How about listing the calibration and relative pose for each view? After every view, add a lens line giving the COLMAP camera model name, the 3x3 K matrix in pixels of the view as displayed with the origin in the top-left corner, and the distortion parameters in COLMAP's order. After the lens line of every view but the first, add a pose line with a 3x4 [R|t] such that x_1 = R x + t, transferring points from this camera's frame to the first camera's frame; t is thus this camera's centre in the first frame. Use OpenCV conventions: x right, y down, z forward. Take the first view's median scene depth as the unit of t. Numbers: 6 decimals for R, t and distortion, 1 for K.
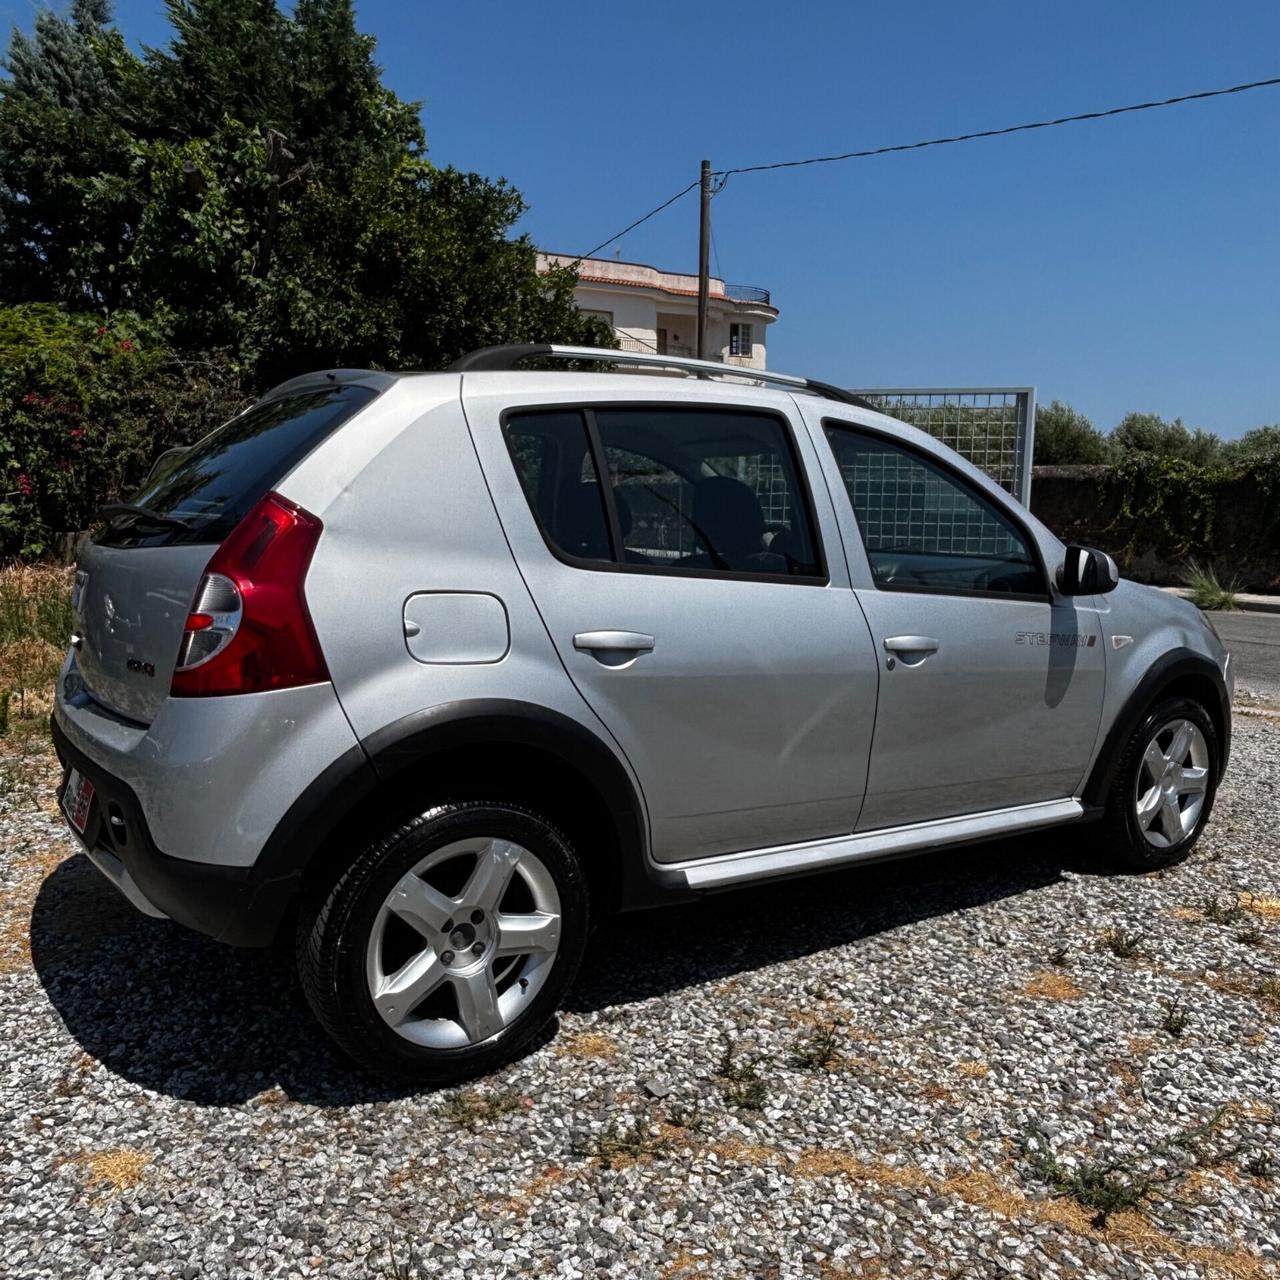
lens RADIAL K [[1093.9, 0, 638.4], [0, 1093.9, 637.4], [0, 0, 1]] dist [0.009004, -0.022351]
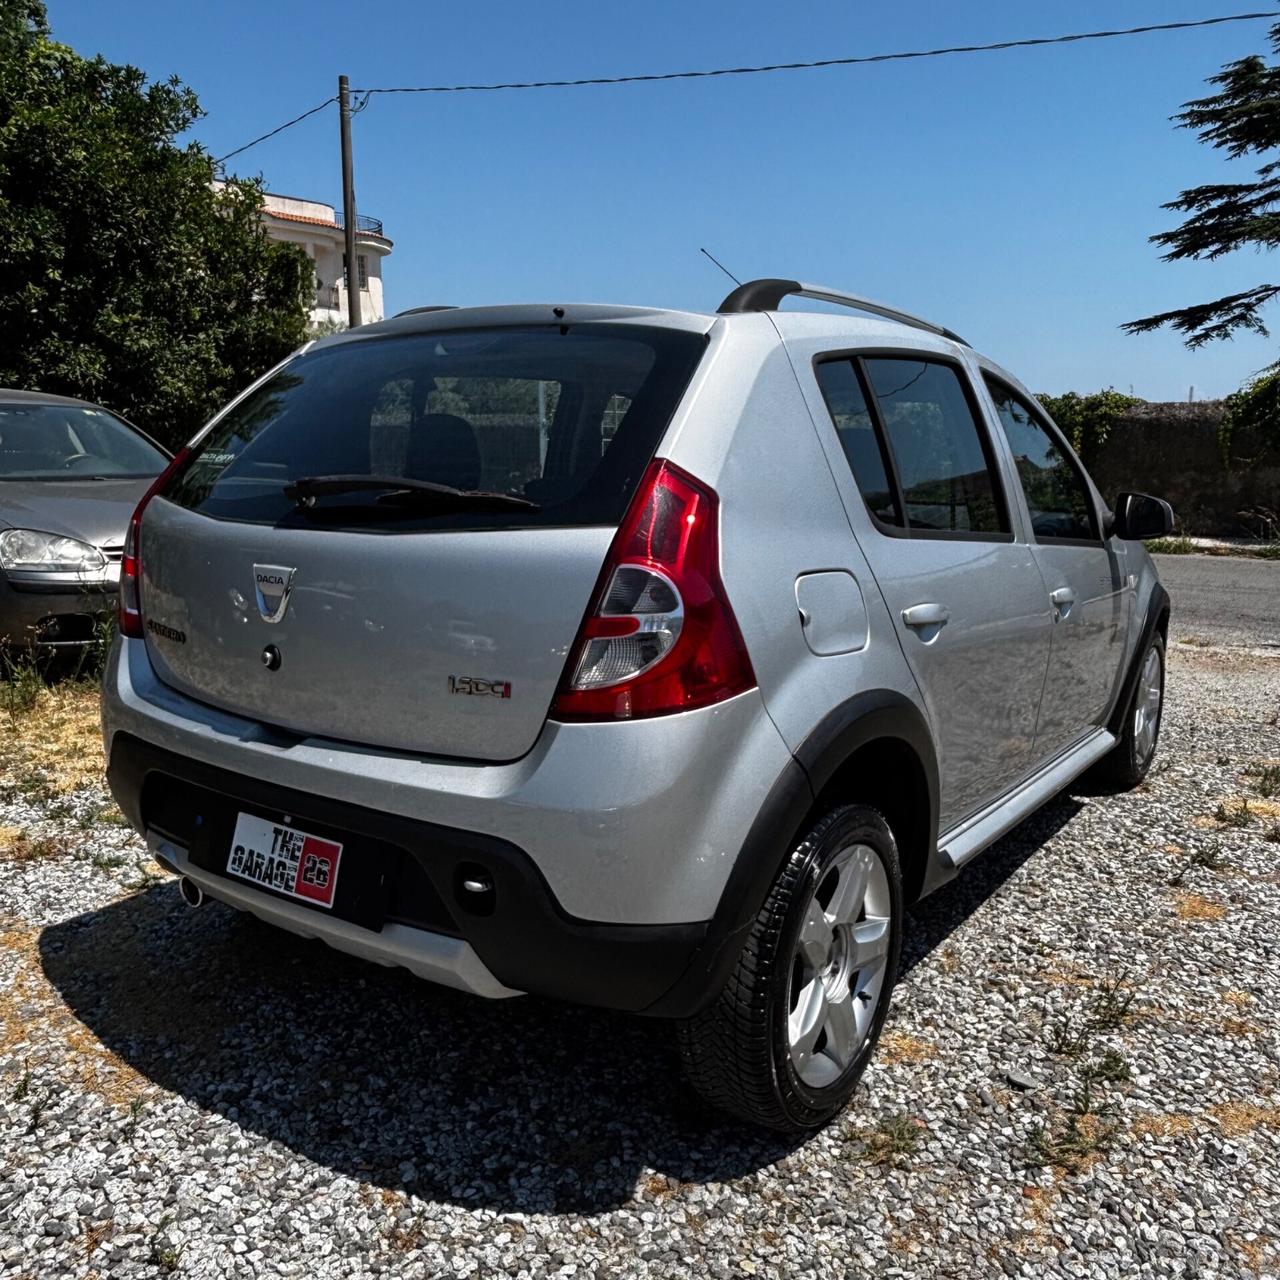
lens RADIAL K [[1111.0, 0, 673.1], [0, 1111.0, 633.1], [0, 0, 1]] dist [0.000353, -0.006445]
pose [[0.939739, -0.072613, 0.334094, -0.545352], [0.057513, 0.996835, 0.054880, -0.043977], [-0.337021, -0.032358, 0.940941, 0.199143]]
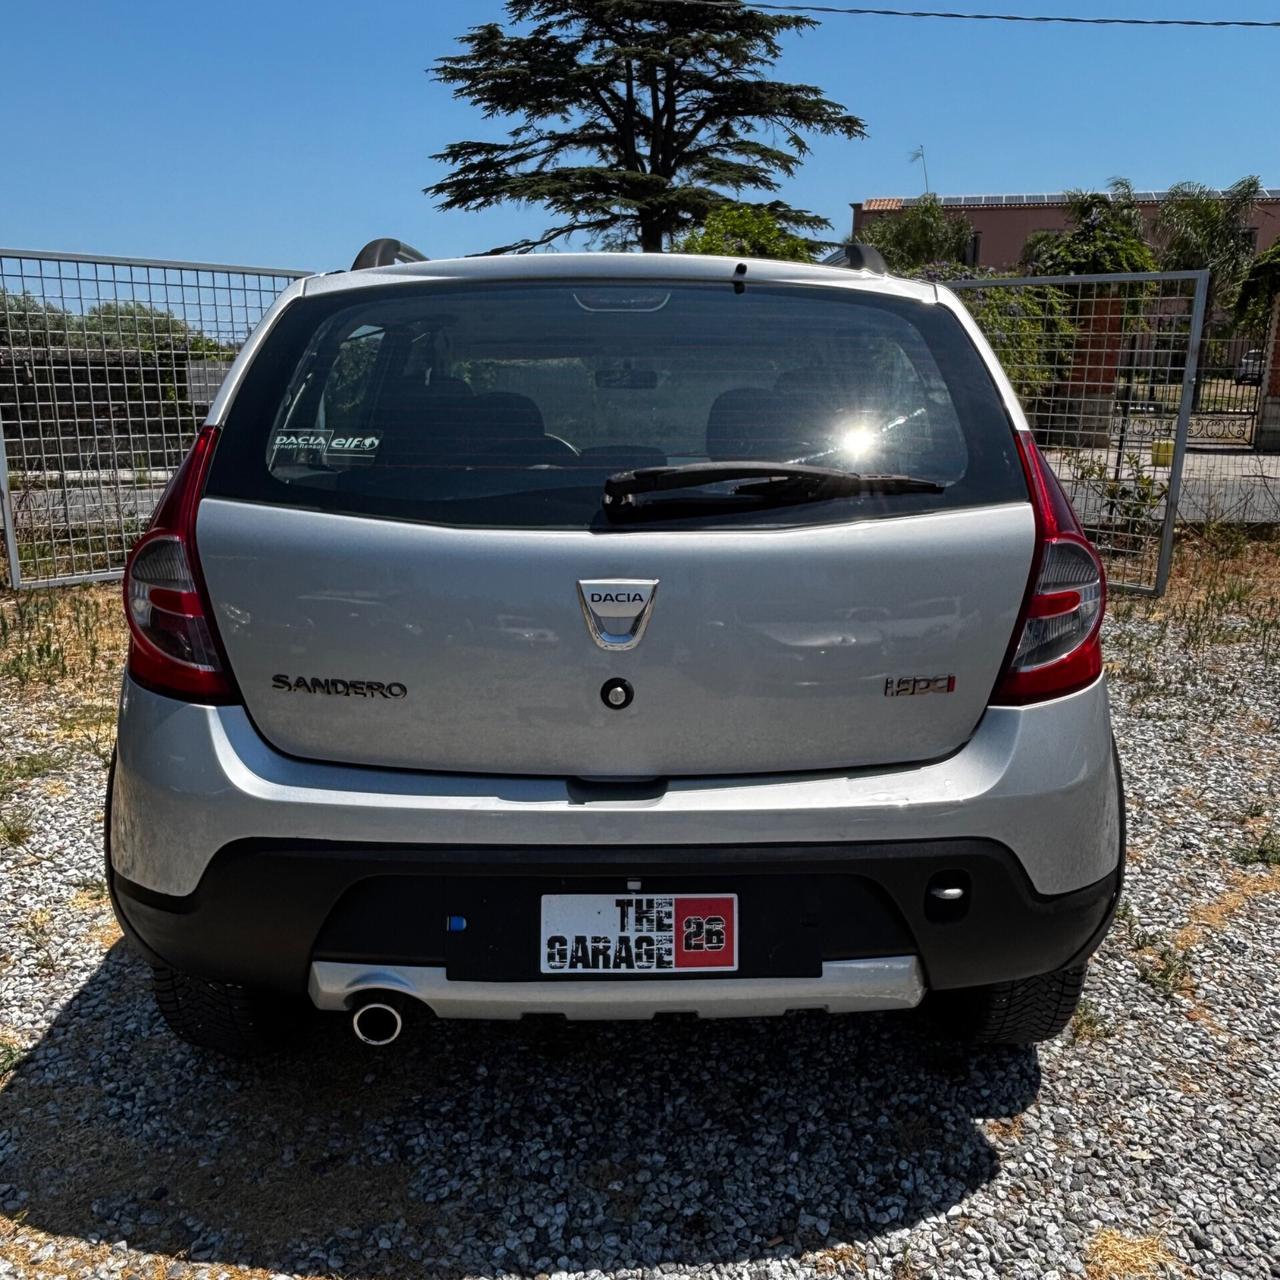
lens RADIAL K [[1086.0, 0, 640.0], [0, 1086.0, 640.0], [0, 0, 1]] dist [0.054696, -0.095355]
pose [[0.568036, -0.207953, 0.796298, -1.052682], [0.117970, 0.978133, 0.171287, -0.138701], [-0.814505, -0.003358, 0.580147, 0.687535]]
